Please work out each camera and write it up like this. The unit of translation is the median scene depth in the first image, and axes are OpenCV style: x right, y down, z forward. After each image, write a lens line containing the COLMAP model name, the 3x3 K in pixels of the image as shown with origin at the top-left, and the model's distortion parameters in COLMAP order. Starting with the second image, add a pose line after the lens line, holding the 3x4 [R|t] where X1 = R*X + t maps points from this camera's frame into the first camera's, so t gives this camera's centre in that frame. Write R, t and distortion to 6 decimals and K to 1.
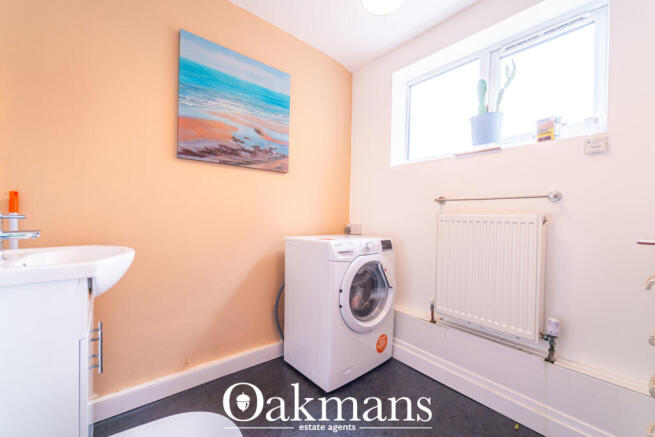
lens RADIAL K [[261.9, 0, 328.5], [0, 261.9, 217.3], [0, 0, 1]] dist [0.001598, 0.000086]
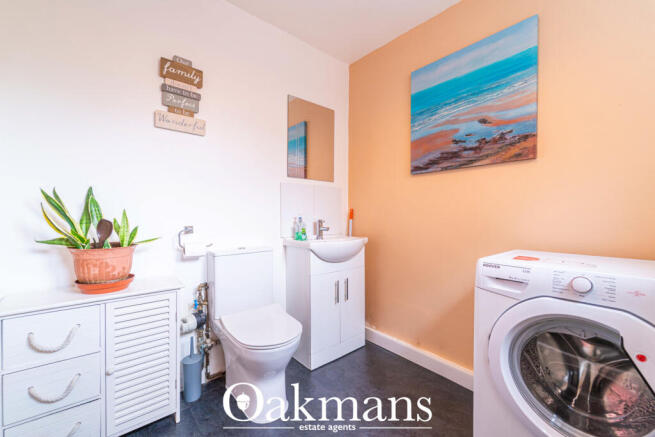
lens RADIAL K [[261.9, 0, 329.9], [0, 261.9, 218.8], [0, 0, 1]] dist [0.001598, 0.000086]
pose [[0.012316, -0.006462, -0.999903, 0.591984], [-0.005957, 0.999961, -0.006536, -0.002632], [0.999906, 0.006037, 0.012277, 0.511537]]
